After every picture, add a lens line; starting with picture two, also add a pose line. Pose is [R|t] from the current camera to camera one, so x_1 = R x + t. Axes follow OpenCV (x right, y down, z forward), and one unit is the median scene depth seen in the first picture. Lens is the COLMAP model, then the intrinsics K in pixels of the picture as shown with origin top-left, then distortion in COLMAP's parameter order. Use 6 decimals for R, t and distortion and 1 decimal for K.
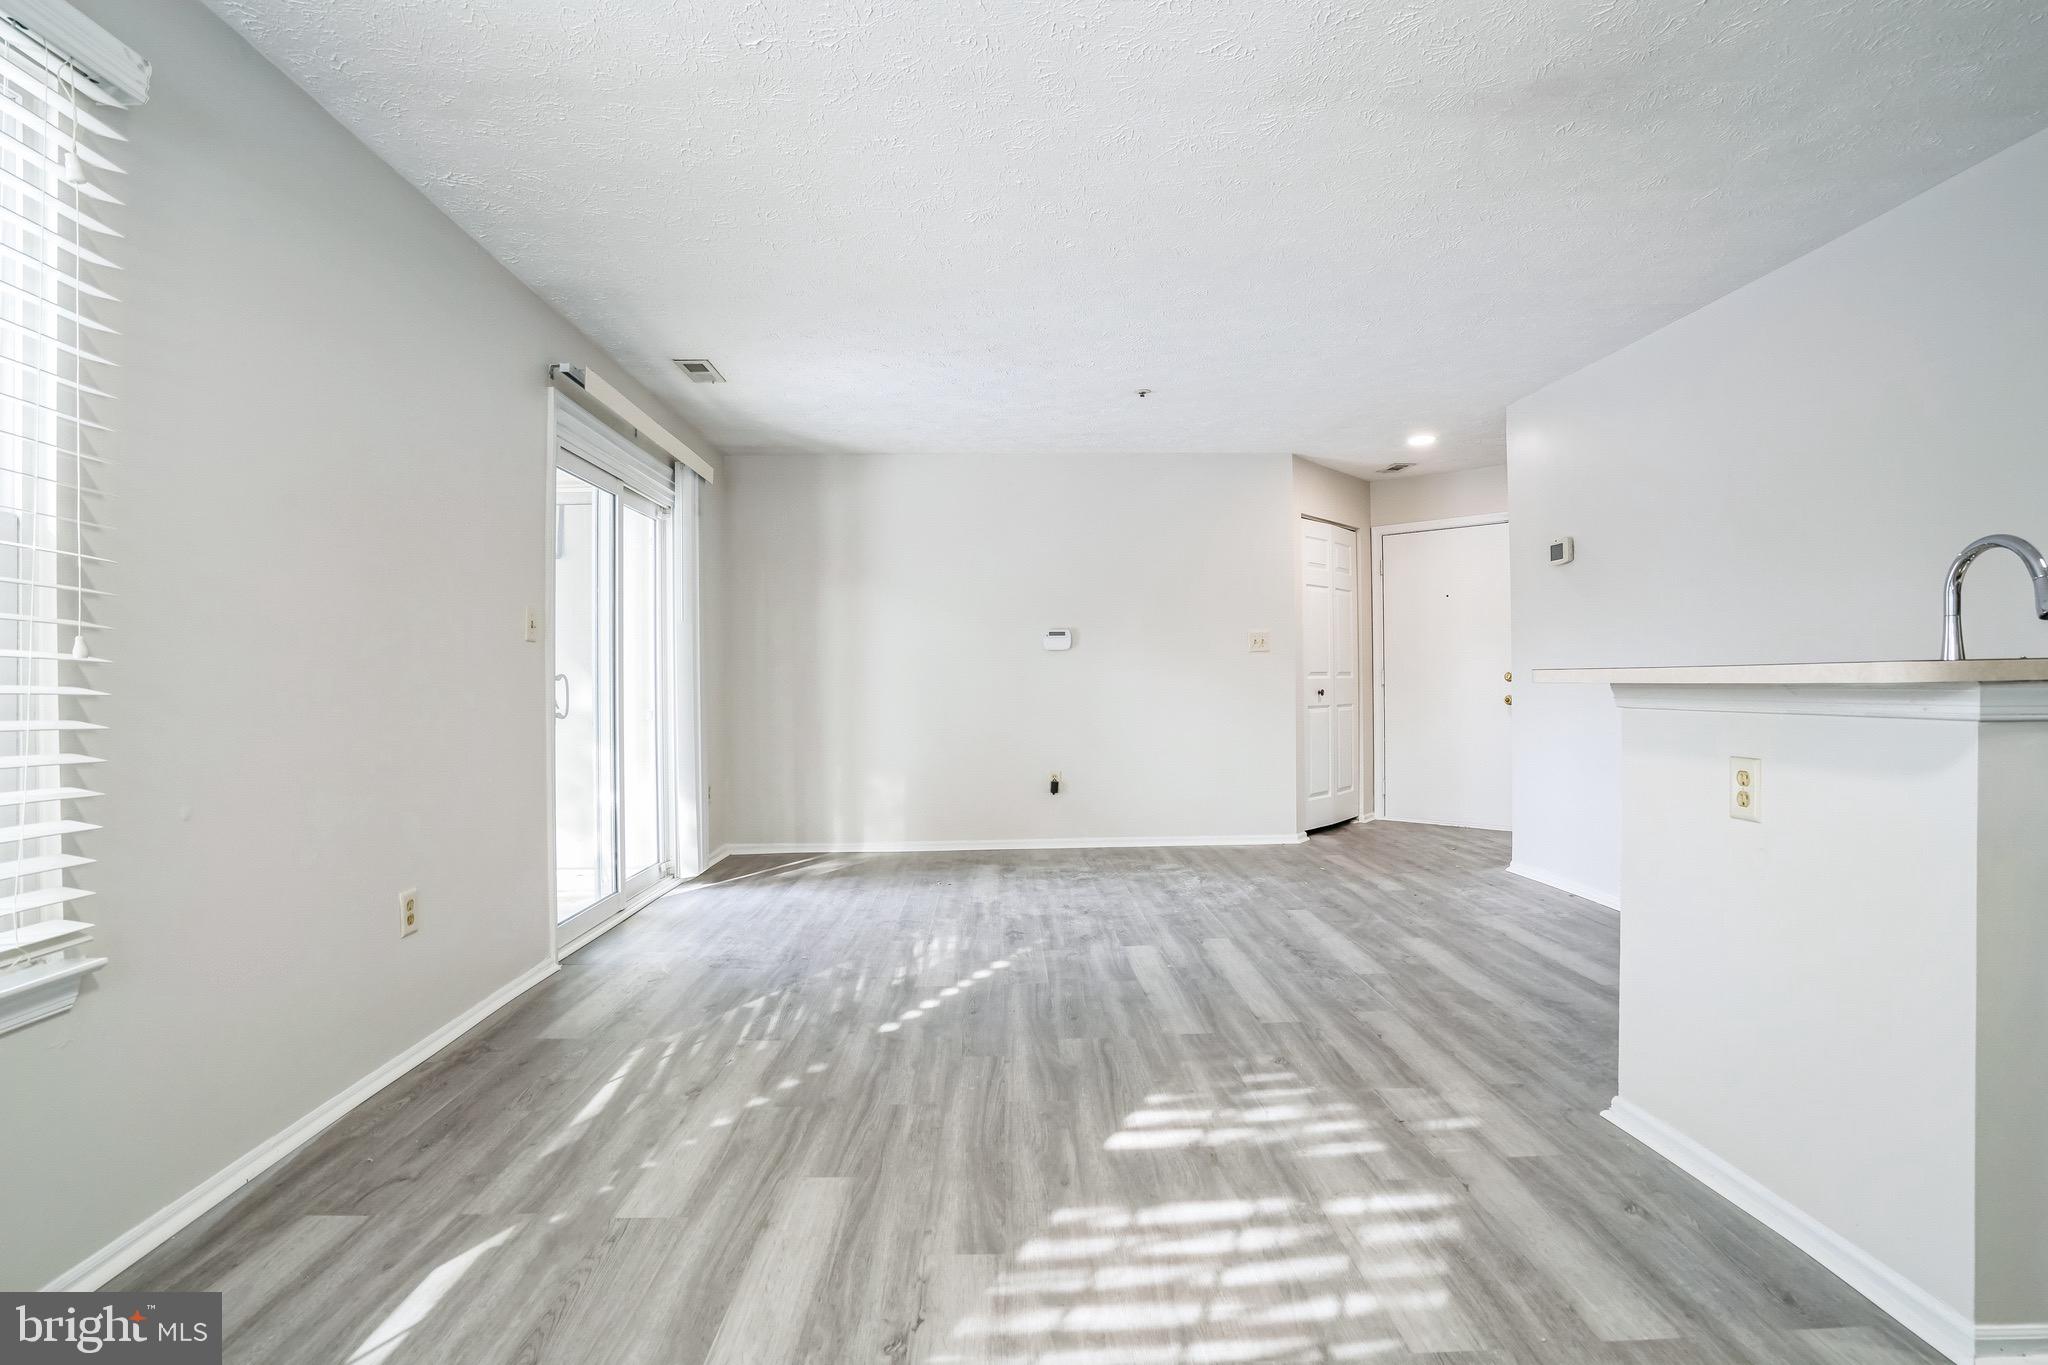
lens RADIAL K [[956.8, 0, 1024.0], [0, 956.8, 682.5], [0, 0, 1]] dist [-0.066446, 0.029053]
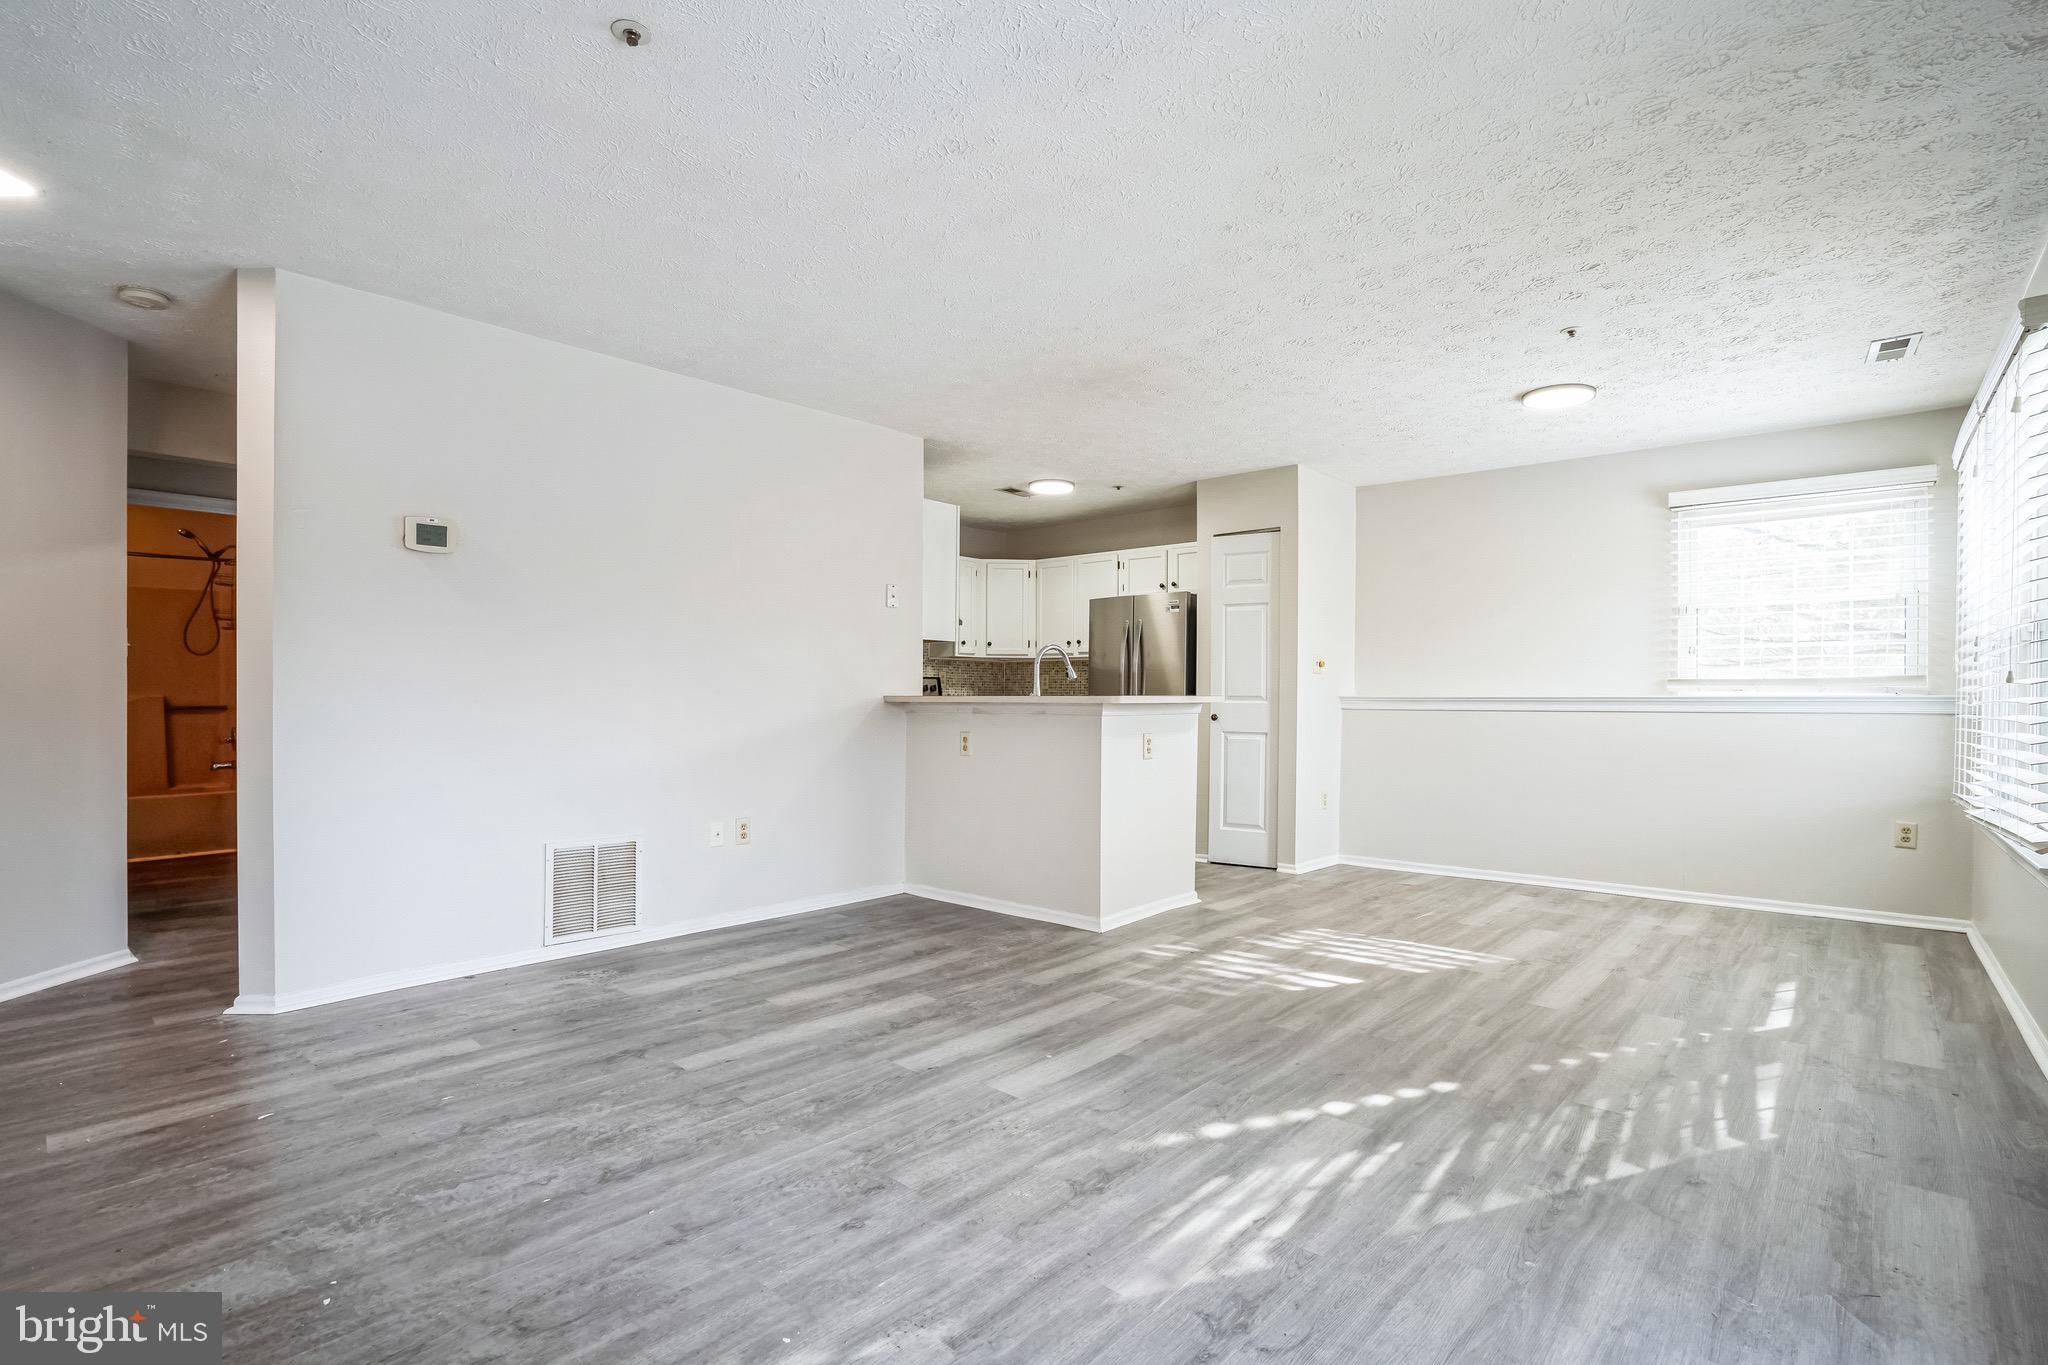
lens RADIAL K [[968.2, 0, 1019.7], [0, 968.2, 696.8], [0, 0, 1]] dist [-0.066822, 0.031776]
pose [[-0.718515, 0.008136, 0.695464, -0.509622], [0.007133, 0.999965, -0.004329, -0.006199], [-0.695475, 0.001850, -0.718548, 2.043924]]
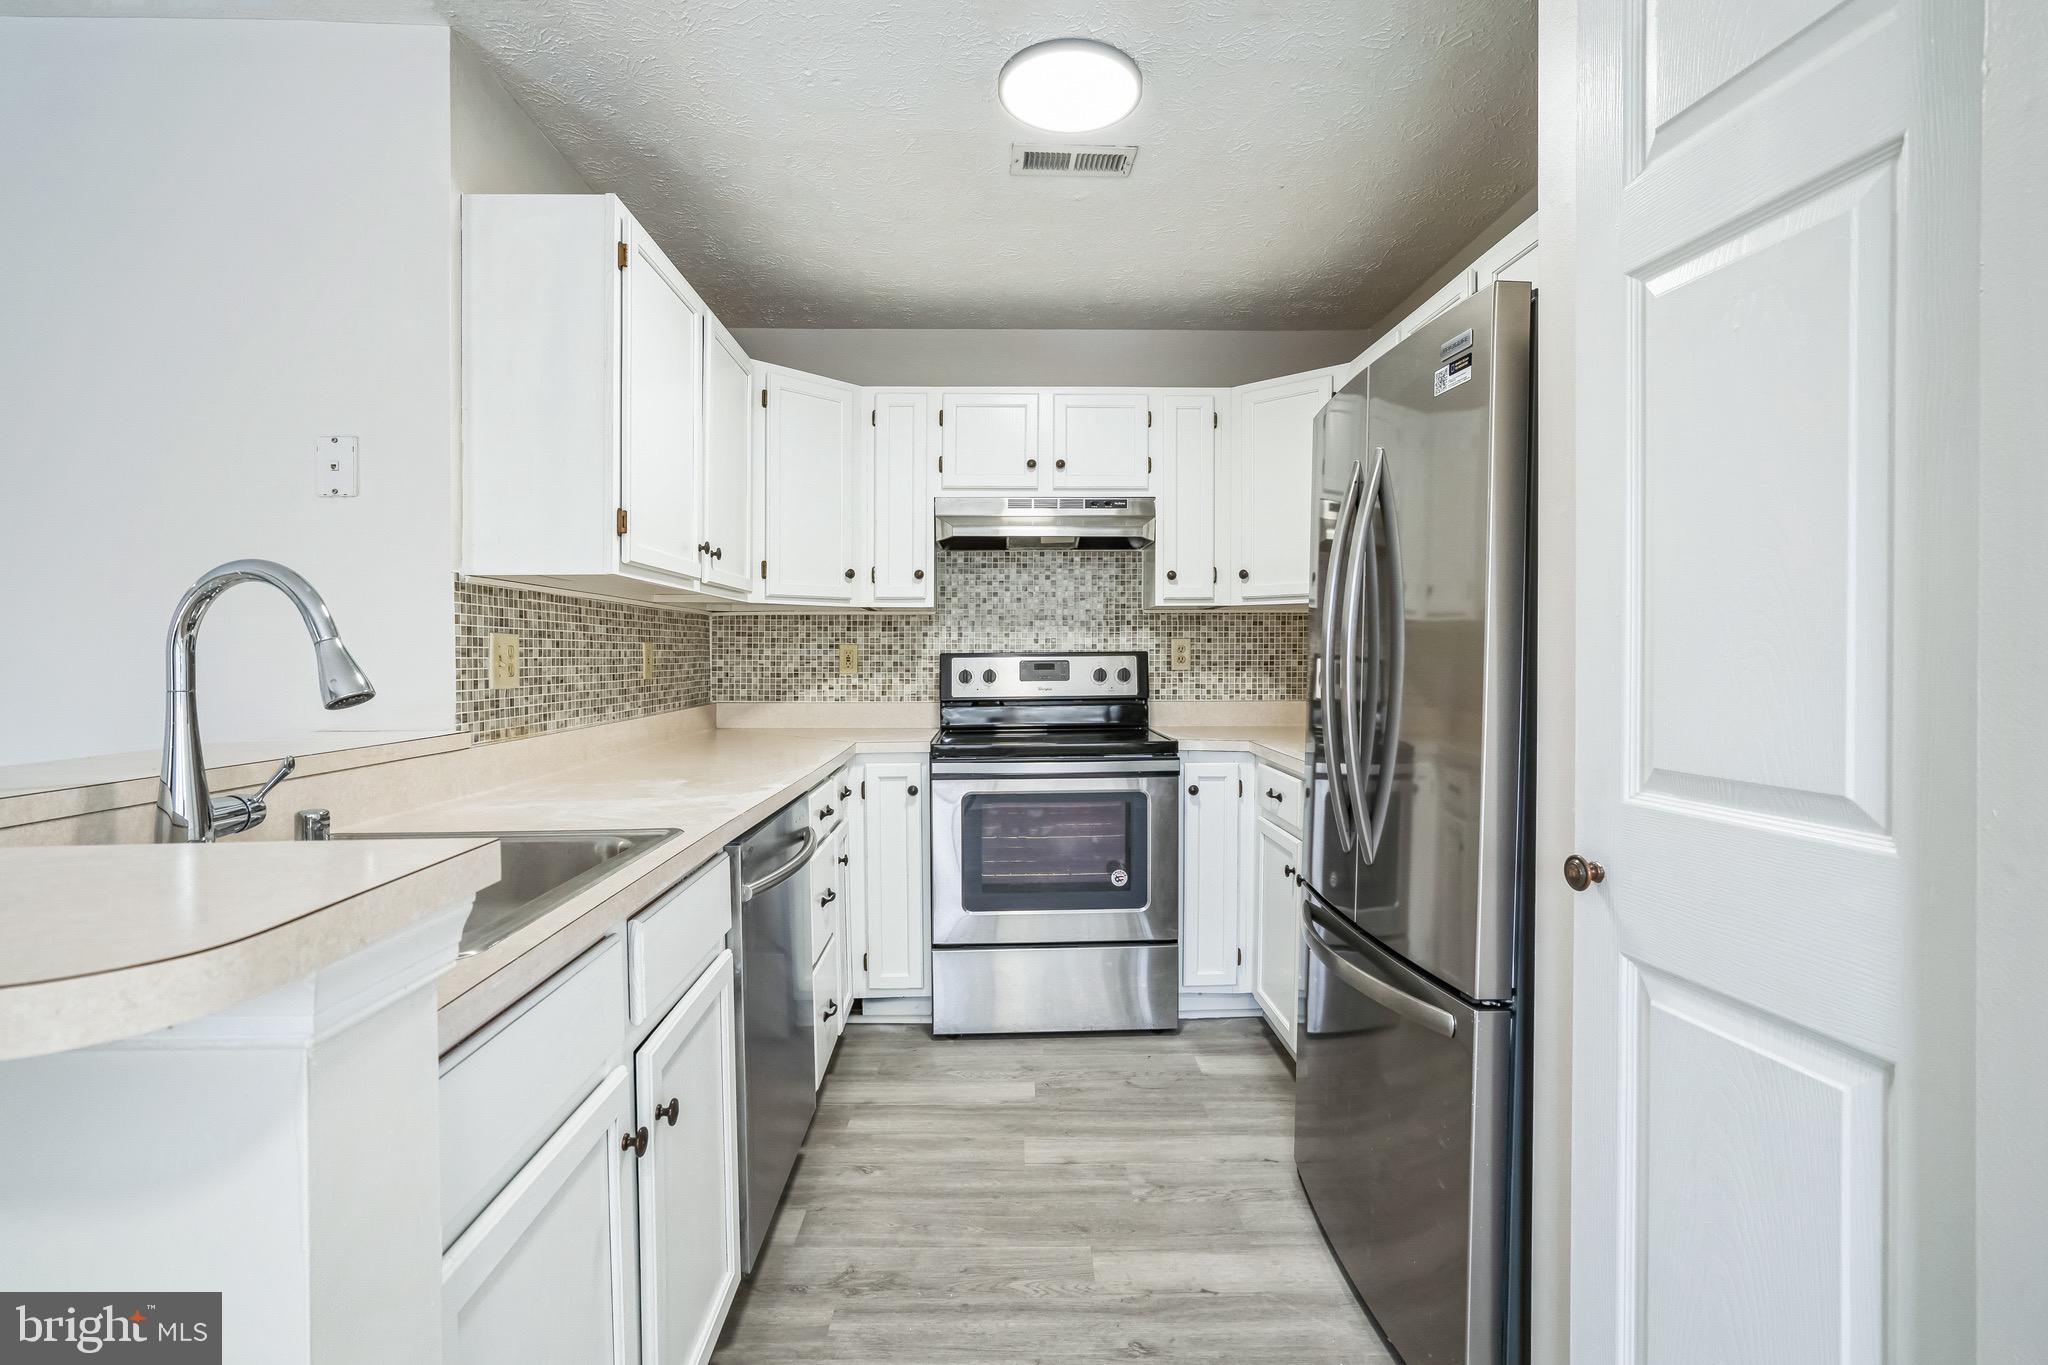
lens RADIAL K [[947.0, 0, 1033.9], [0, 947.0, 651.2], [0, 0, 1]] dist [-0.043100, 0.020503]
pose [[-0.001765, 0.012790, 0.999917, 0.312536], [0.009210, 0.999876, -0.012773, -0.061447], [-0.999956, 0.009186, -0.001883, 0.350423]]
